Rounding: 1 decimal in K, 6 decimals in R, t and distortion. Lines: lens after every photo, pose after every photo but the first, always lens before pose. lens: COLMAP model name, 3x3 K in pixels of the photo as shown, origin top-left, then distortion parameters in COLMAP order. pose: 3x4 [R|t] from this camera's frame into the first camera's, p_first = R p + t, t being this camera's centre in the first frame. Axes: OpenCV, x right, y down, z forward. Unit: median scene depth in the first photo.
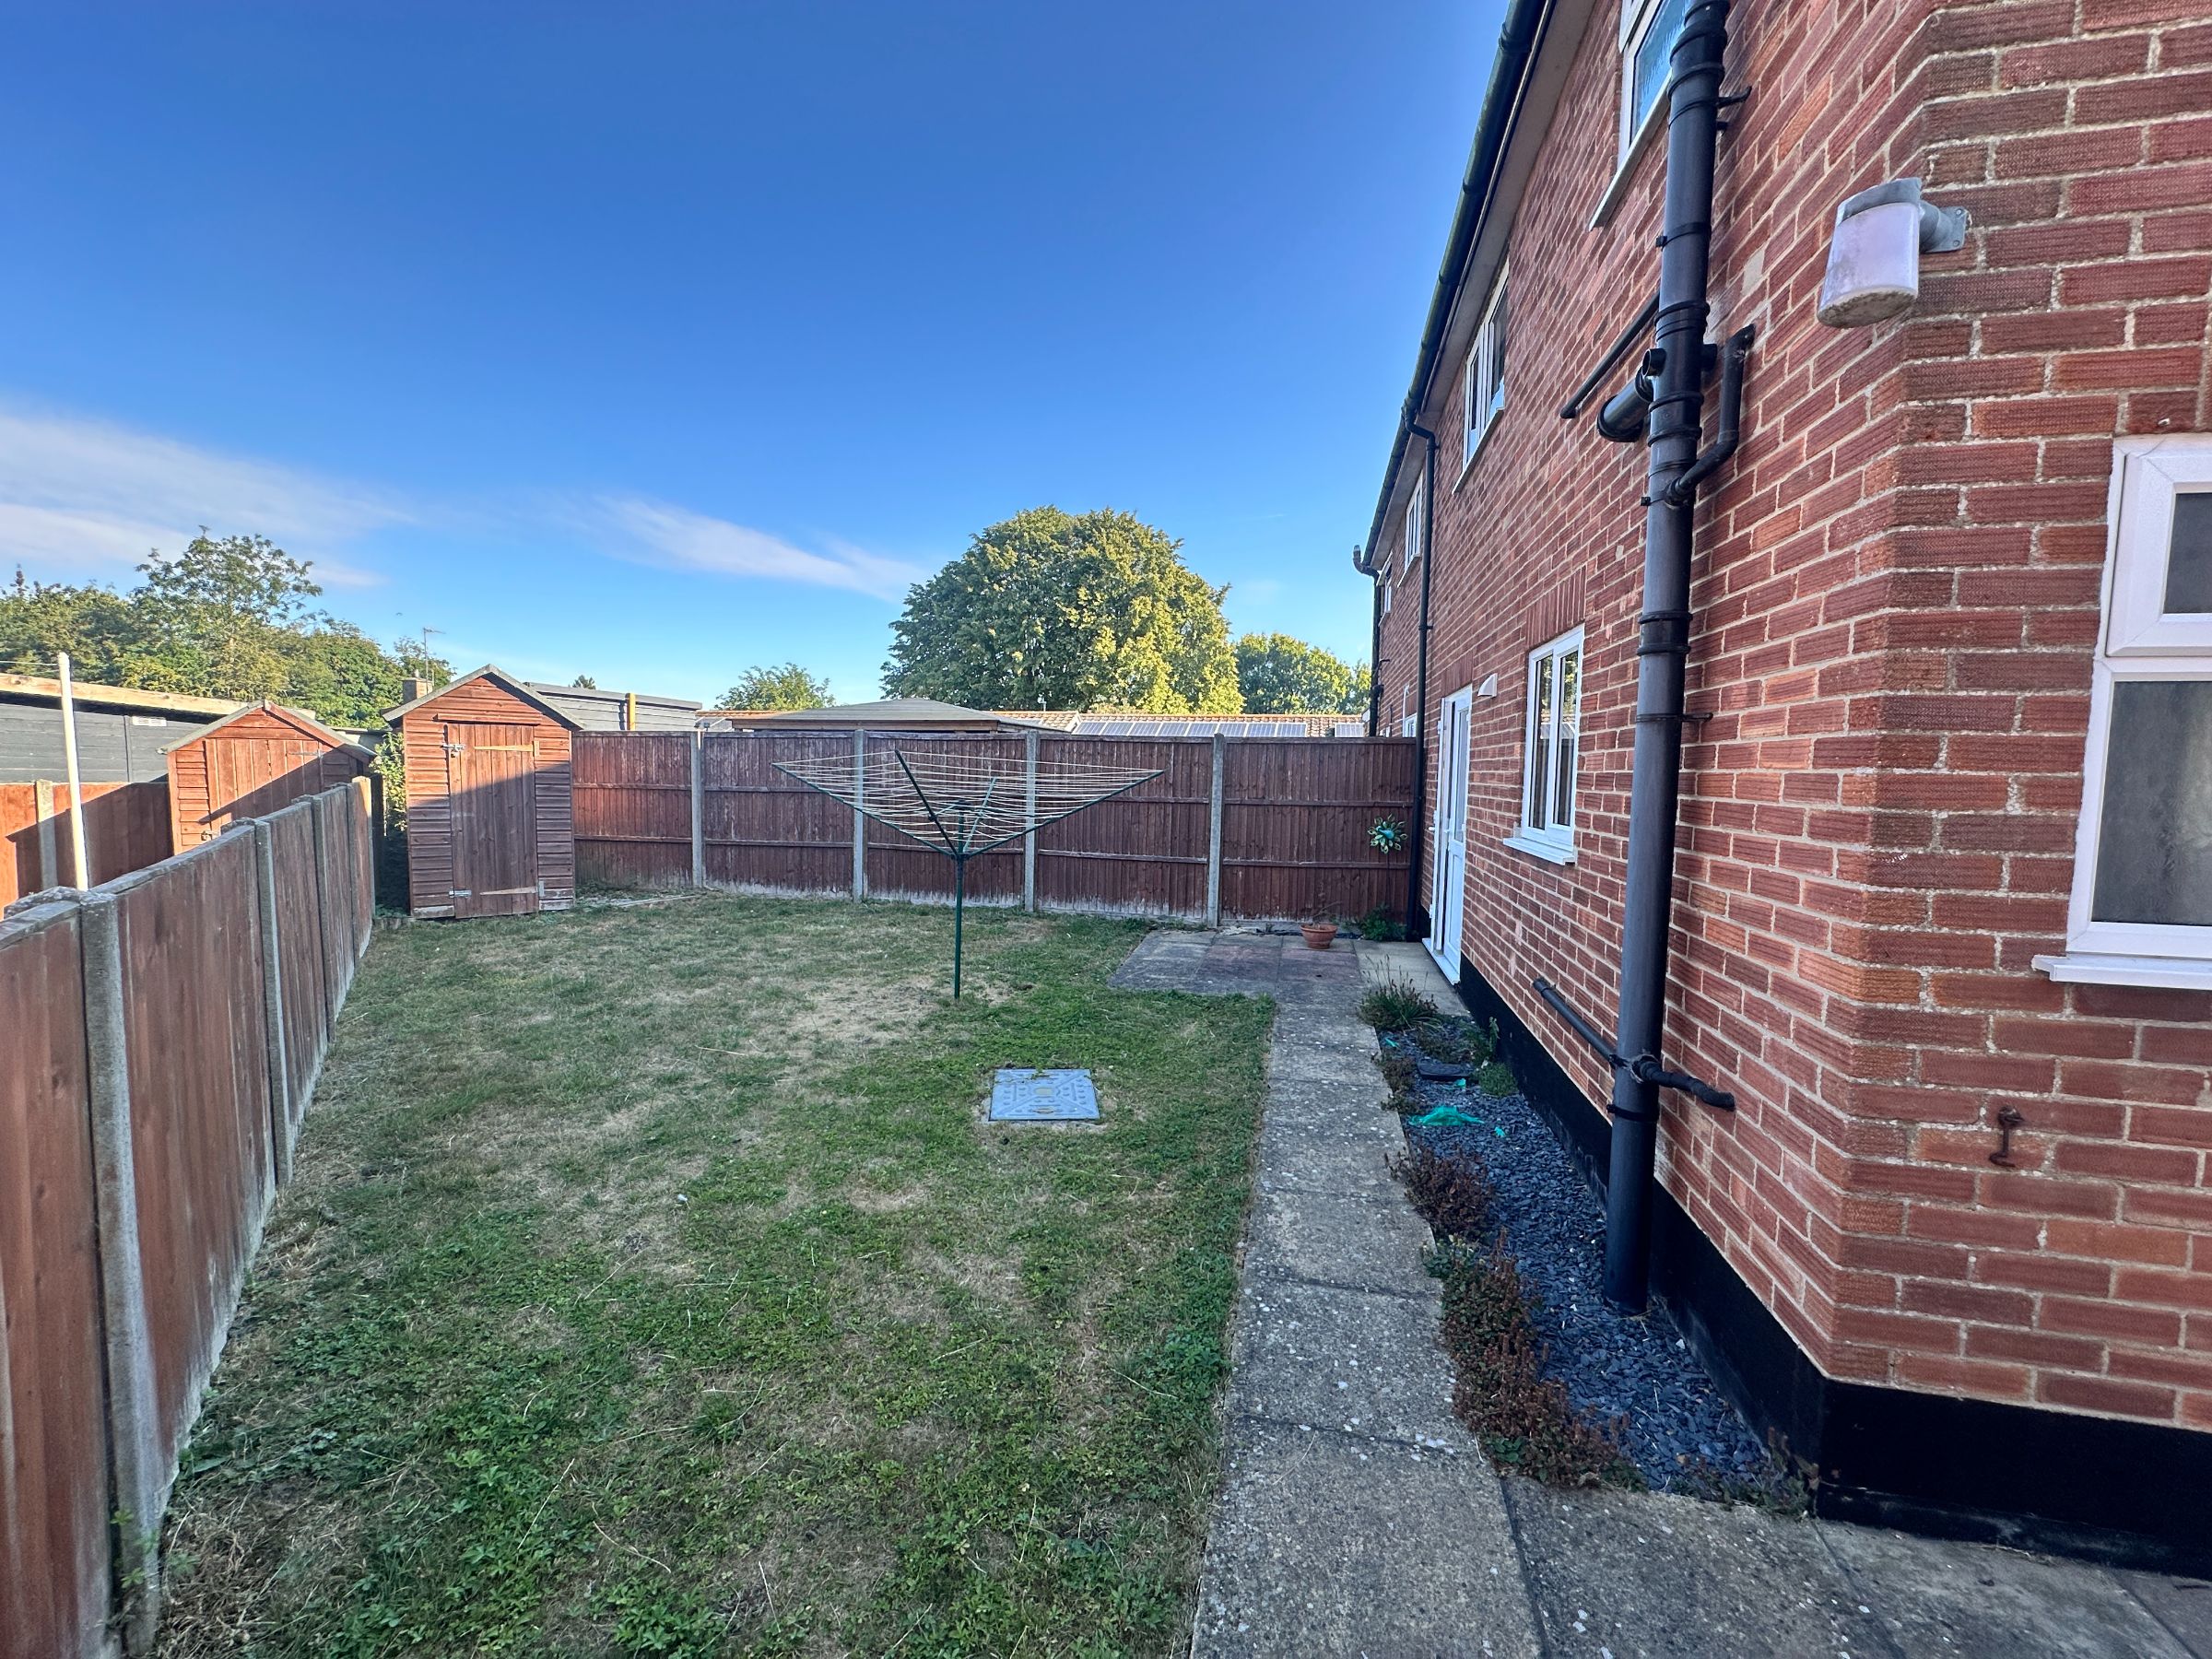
lens RADIAL K [[889.7, 0, 1106.1], [0, 889.7, 834.4], [0, 0, 1]] dist [-0.027466, -0.001557]
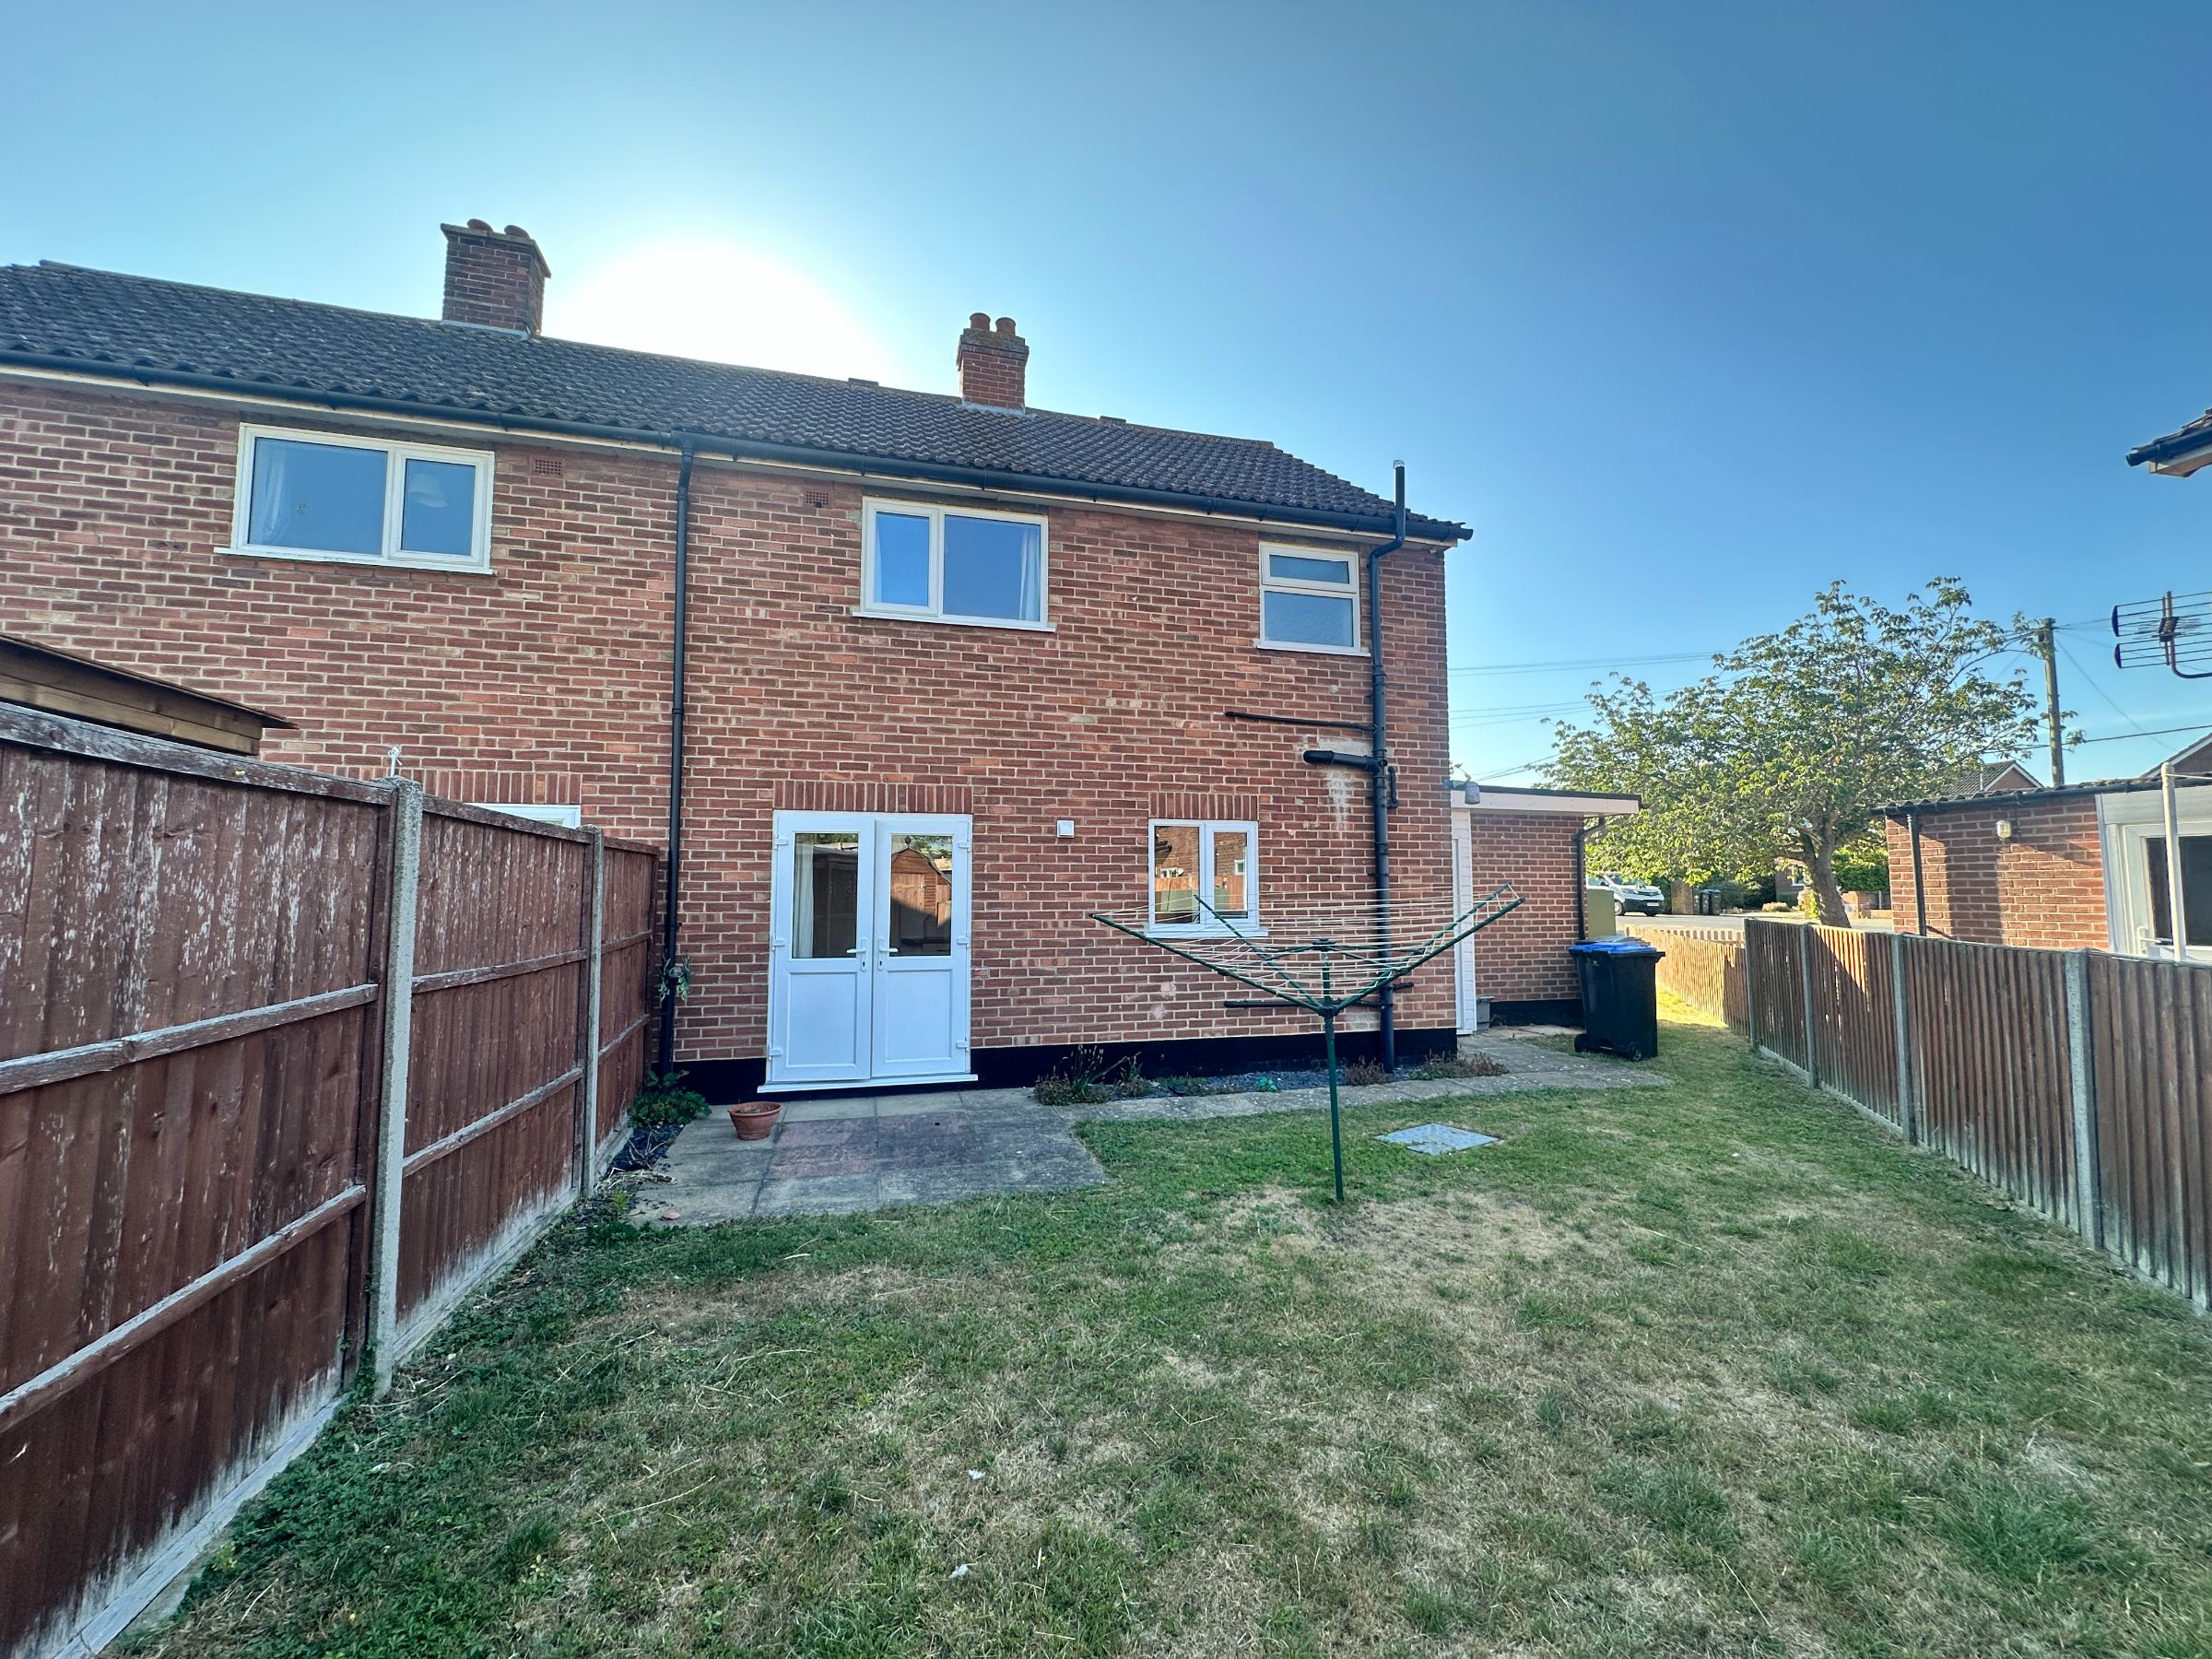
lens RADIAL K [[889.7, 0, 1103.4], [0, 889.7, 831.4], [0, 0, 1]] dist [-0.027466, -0.001557]
pose [[-0.472832, 0.039004, 0.880289, -0.864812], [0.051674, 0.998528, -0.016487, -0.144435], [-0.879636, 0.037692, -0.474151, 1.743397]]
